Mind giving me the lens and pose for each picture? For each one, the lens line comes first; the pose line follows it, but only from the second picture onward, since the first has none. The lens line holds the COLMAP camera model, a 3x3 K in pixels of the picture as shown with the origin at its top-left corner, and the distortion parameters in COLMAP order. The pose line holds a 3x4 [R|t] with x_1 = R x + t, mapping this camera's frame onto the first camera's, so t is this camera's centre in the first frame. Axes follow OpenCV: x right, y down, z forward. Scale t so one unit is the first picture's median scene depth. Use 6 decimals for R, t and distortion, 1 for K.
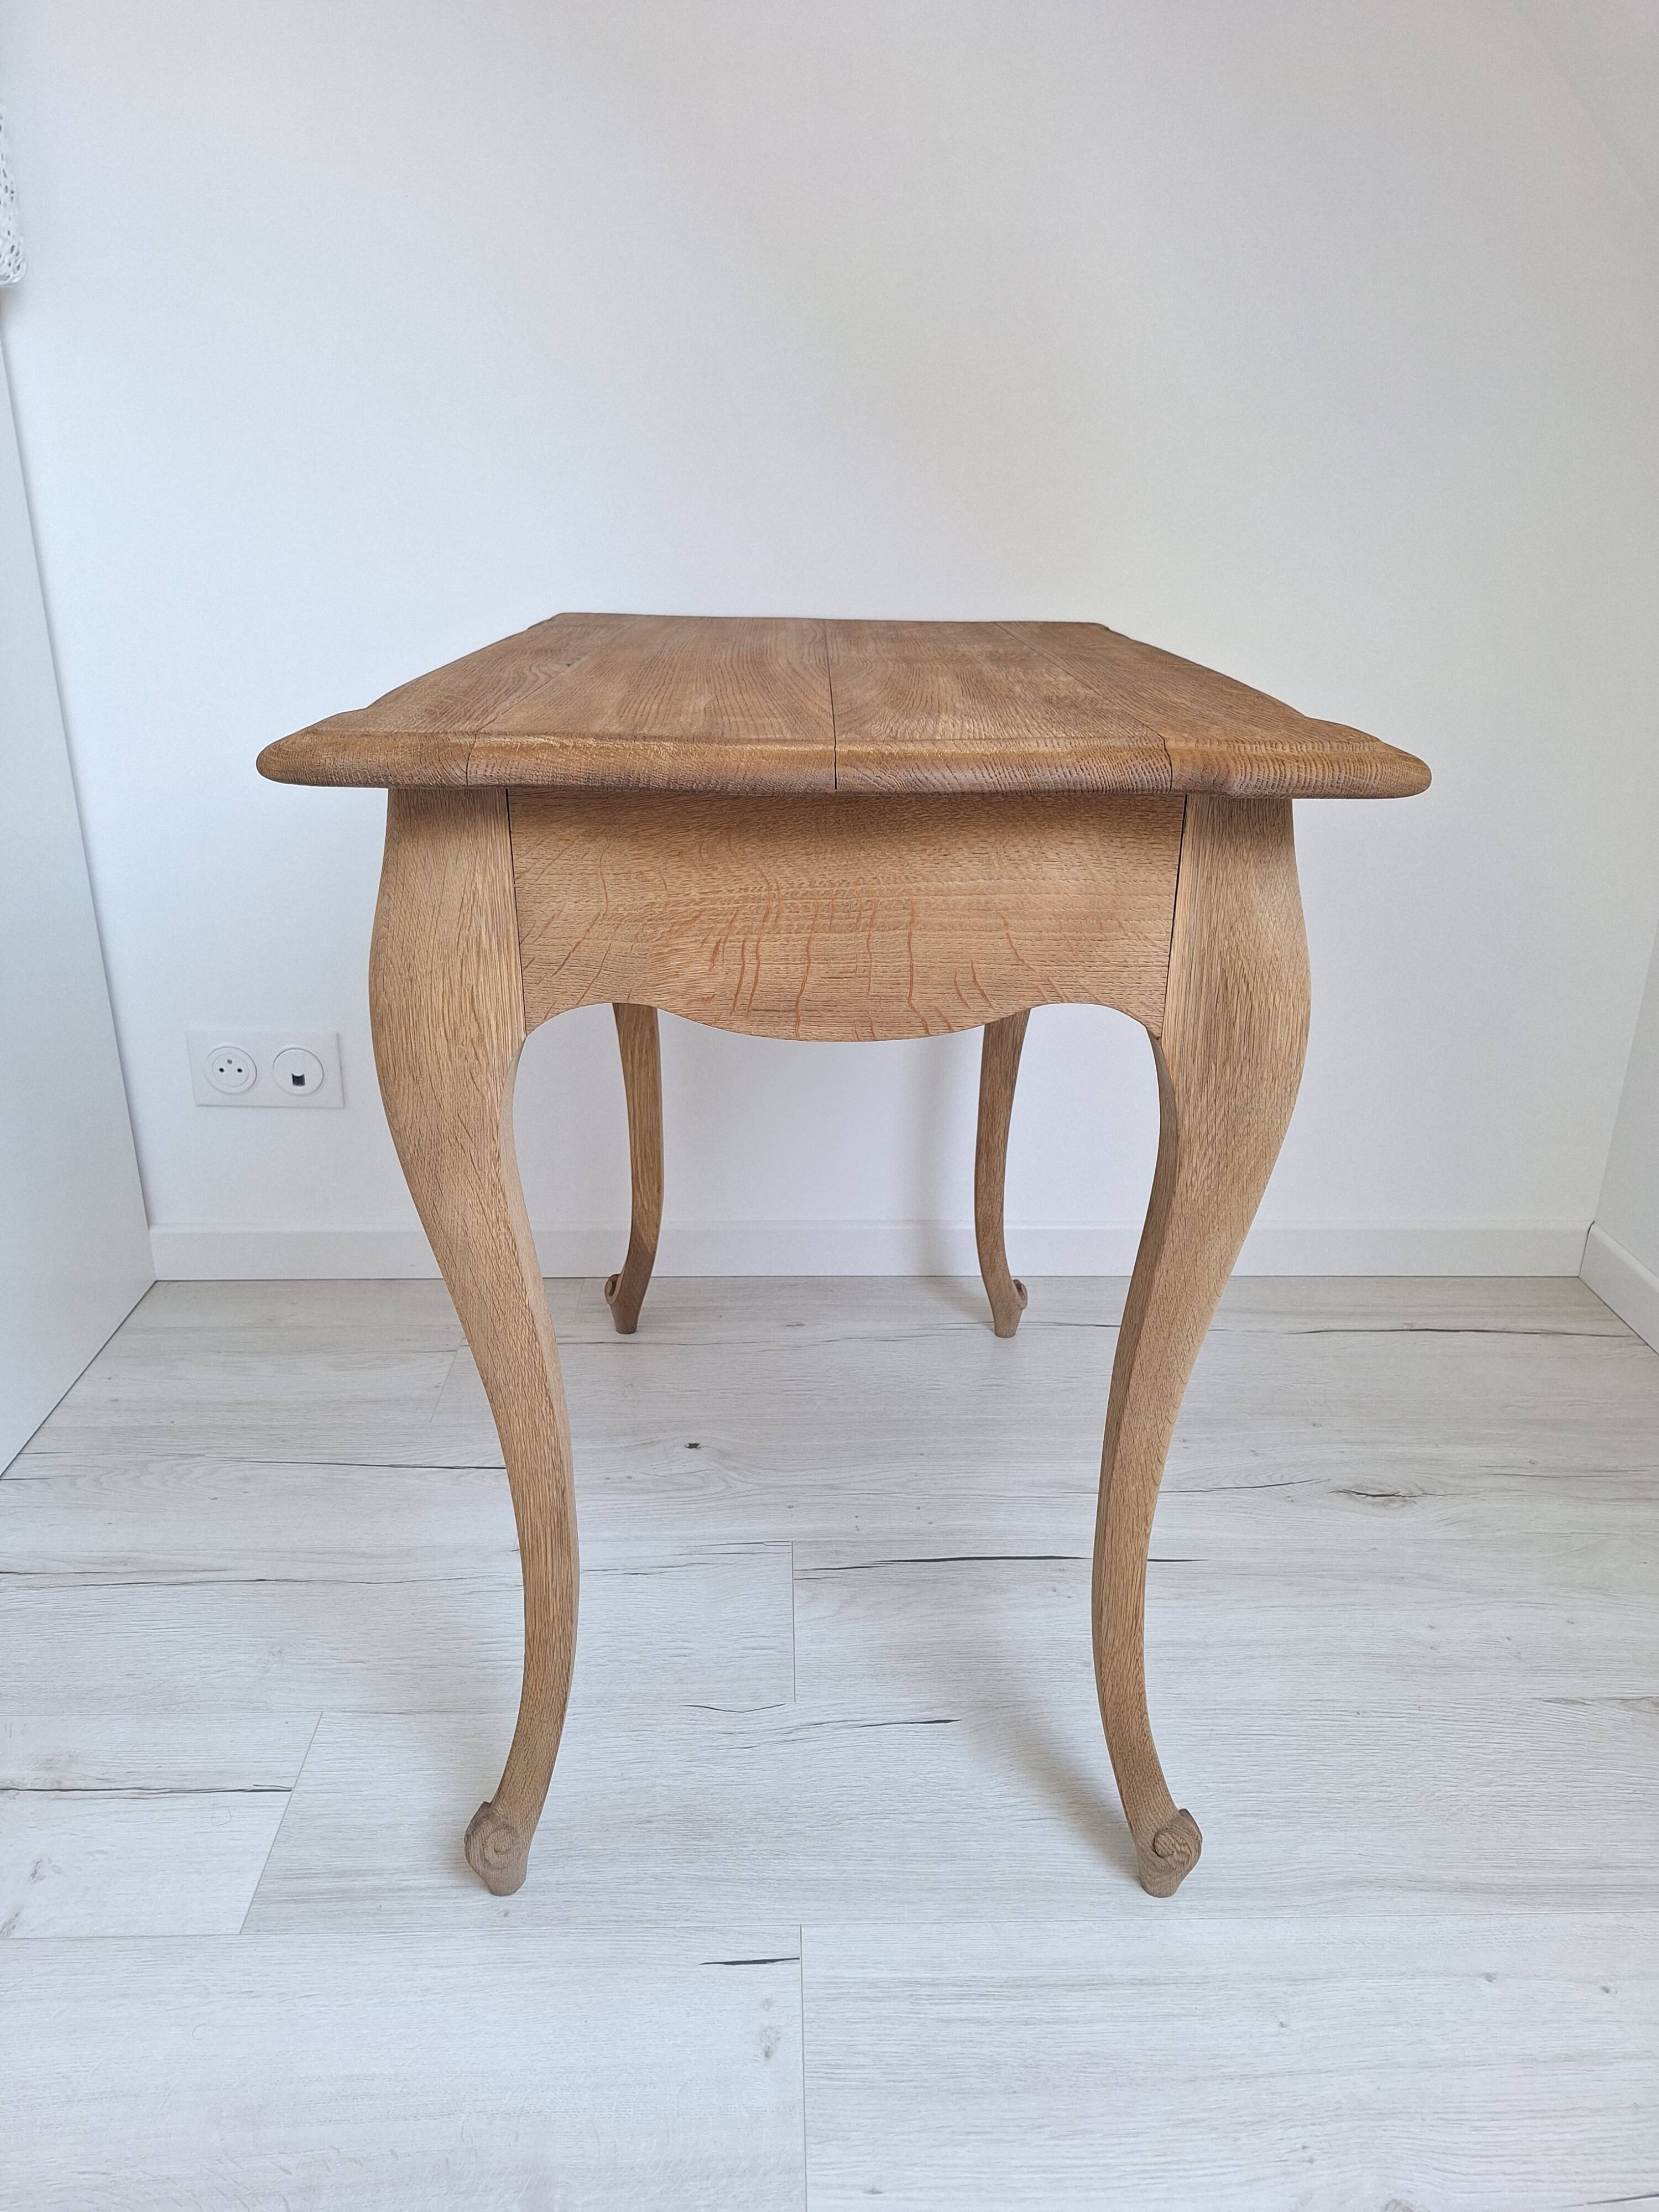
lens RADIAL K [[1565.3, 0, 817.0], [0, 1565.3, 1119.9], [0, 0, 1]] dist [0.050738, -0.046611]
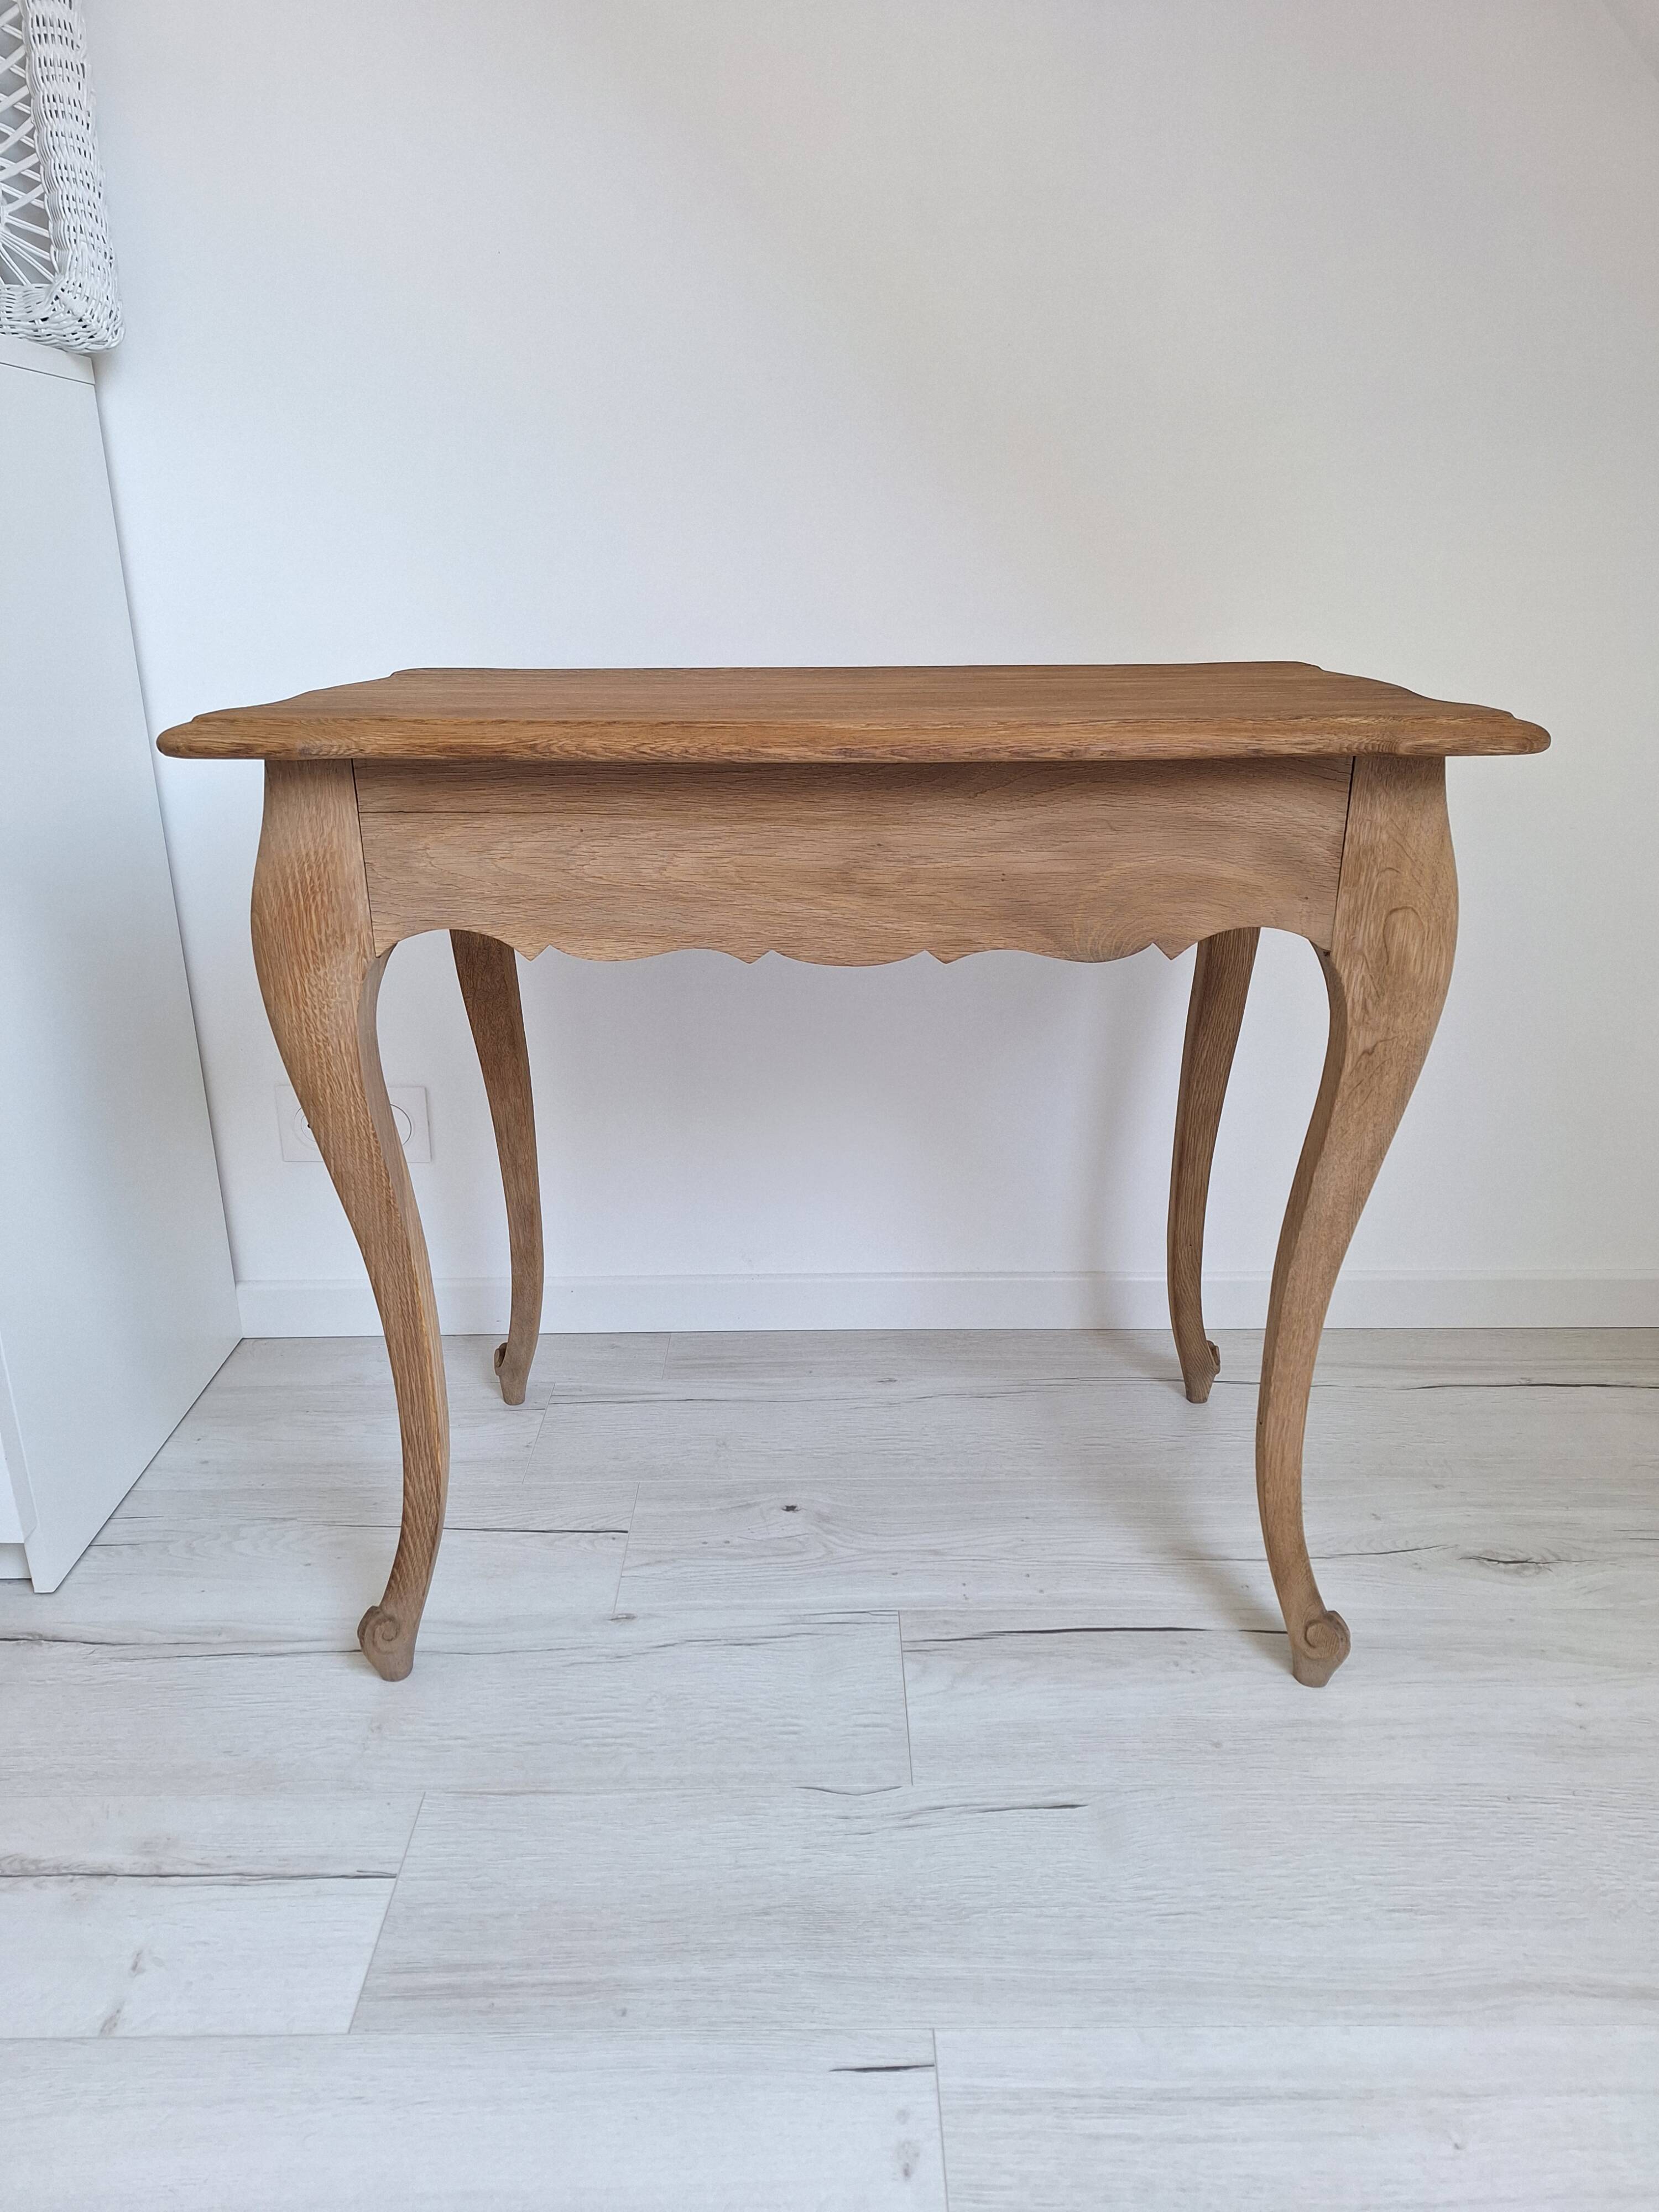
lens RADIAL K [[1565.3, 0, 818.6], [0, 1565.3, 1113.0], [0, 0, 1]] dist [0.050738, -0.046611]
pose [[0.999518, -0.009016, -0.029697, -0.037125], [0.008119, 0.999512, -0.030170, -0.009344], [0.029955, 0.029914, 0.999104, 0.026528]]
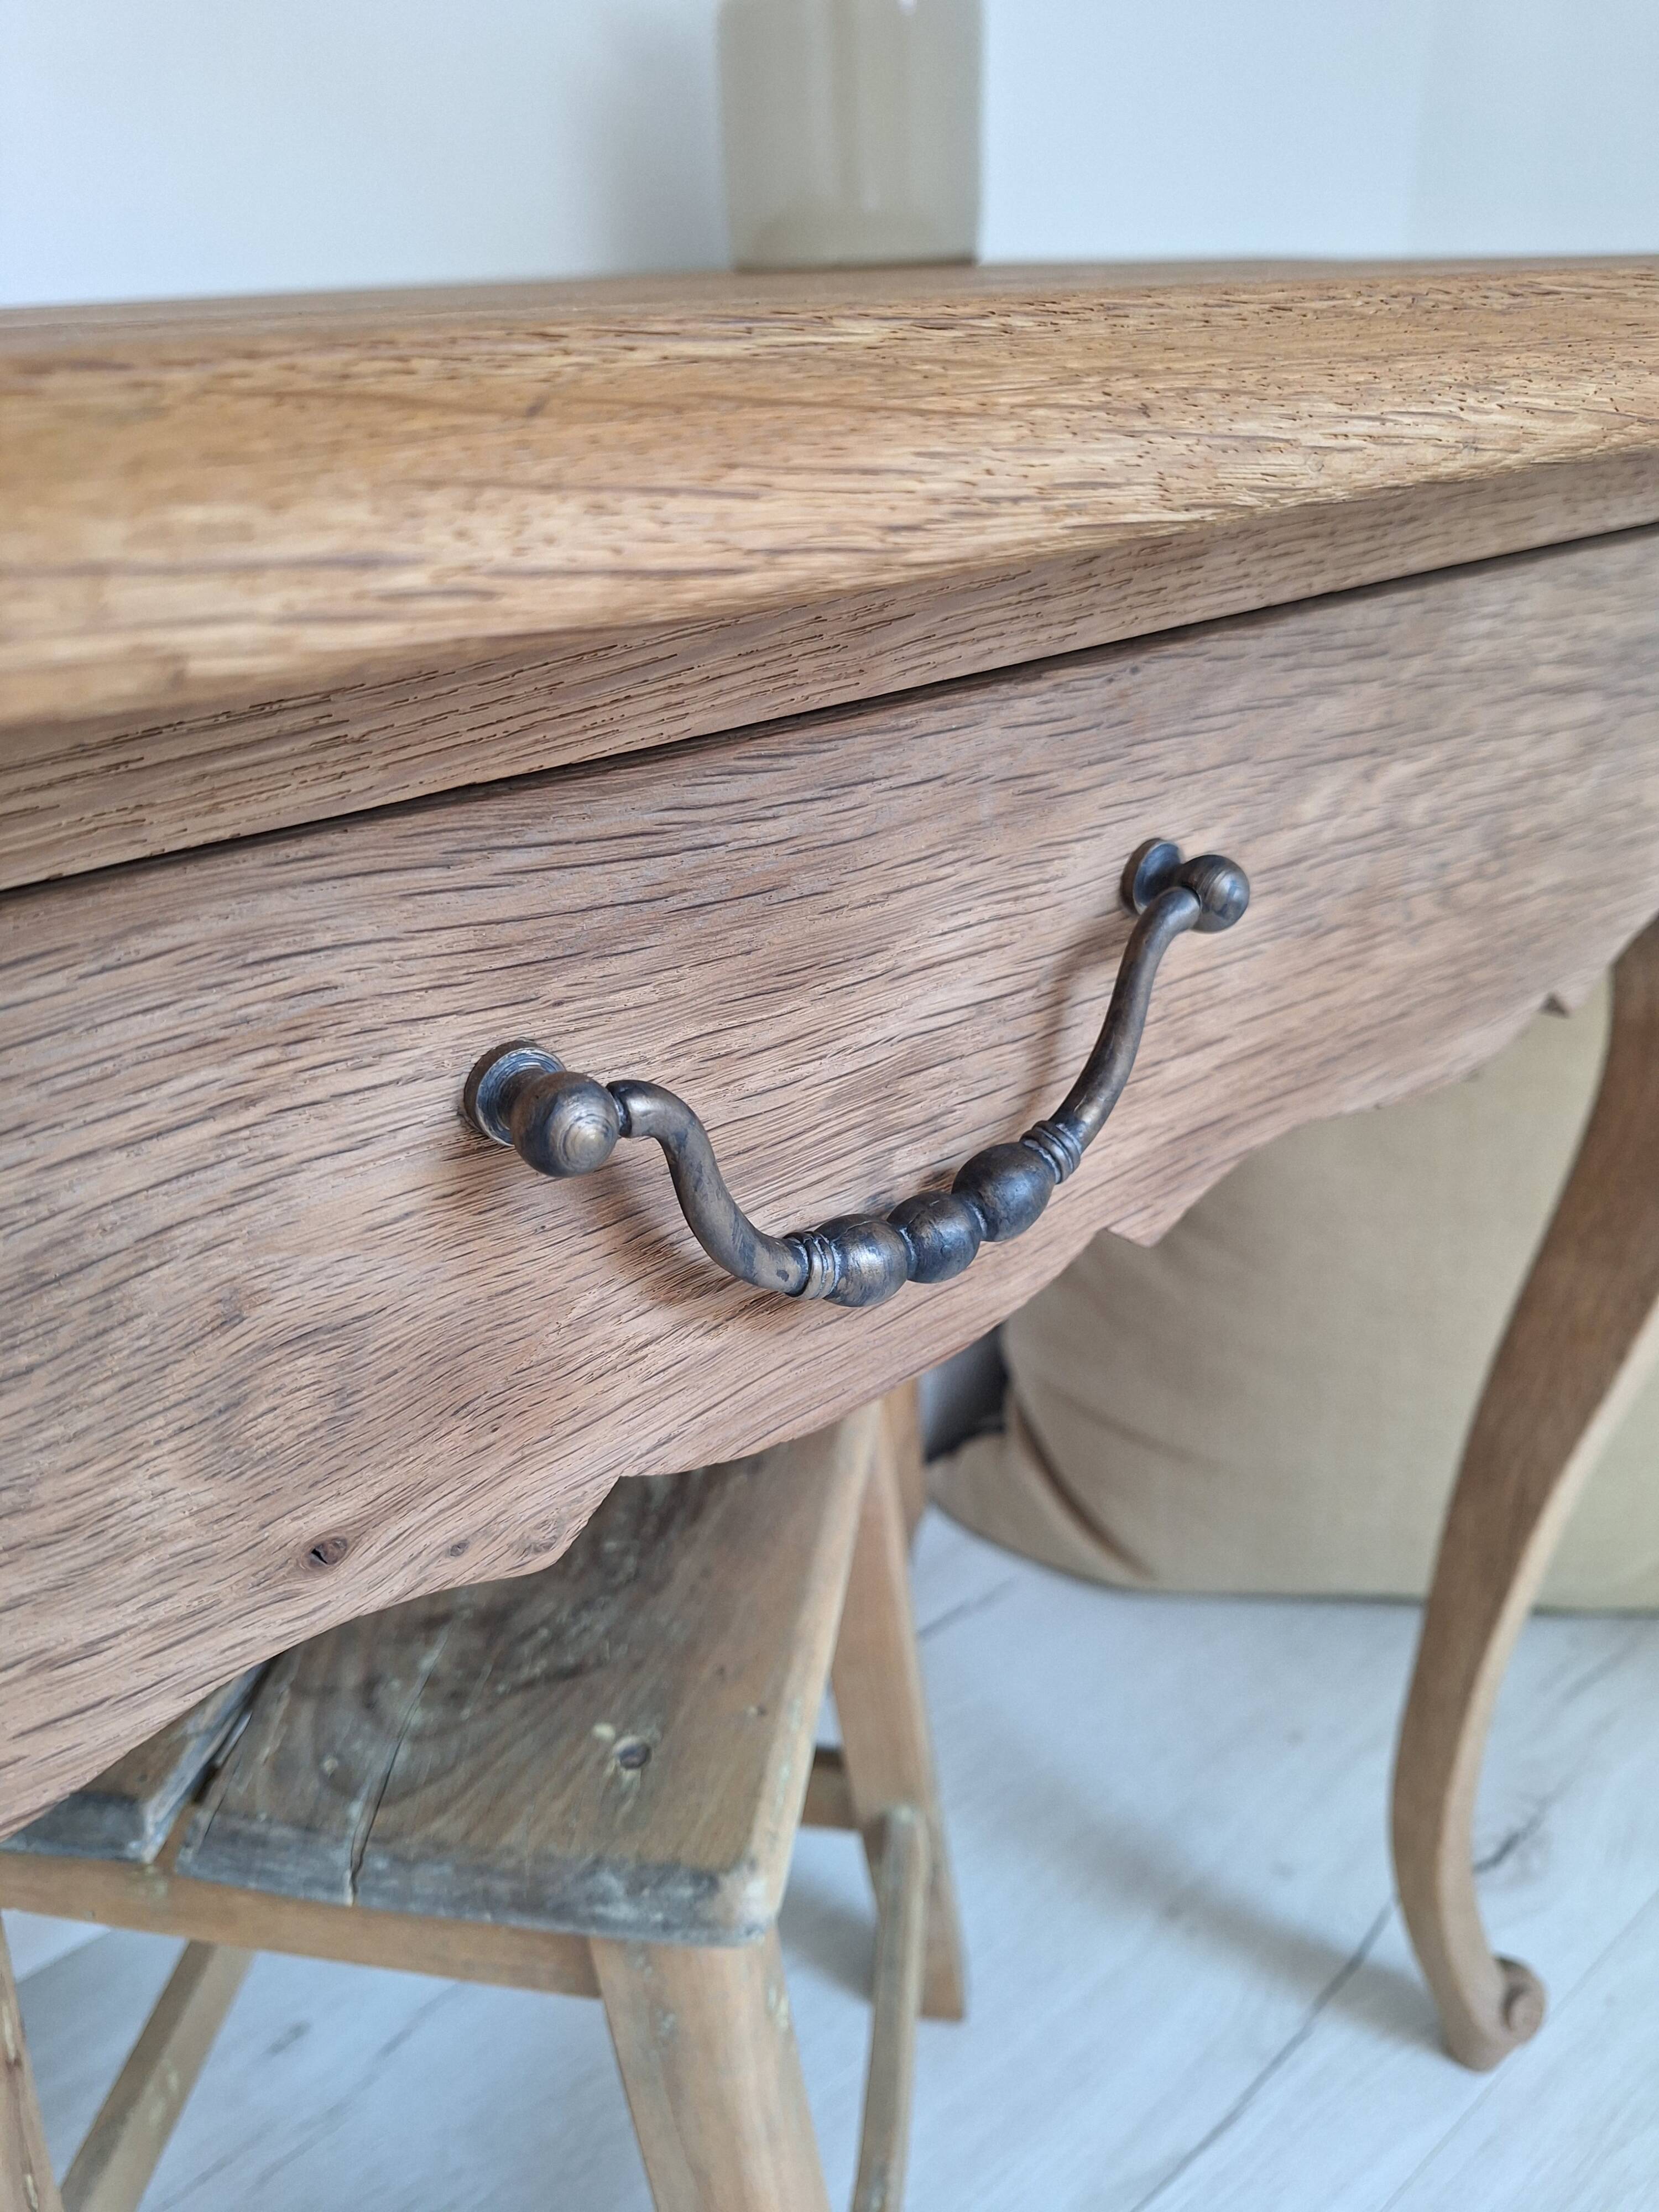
lens RADIAL K [[1565.3, 0, 826.7], [0, 1565.3, 1106.3], [0, 0, 1]] dist [0.050738, -0.046611]
pose [[0.799745, -0.314524, 0.511354, -0.054265], [0.262446, 0.949239, 0.173399, -0.211057], [-0.539935, -0.004472, 0.841695, 0.757001]]
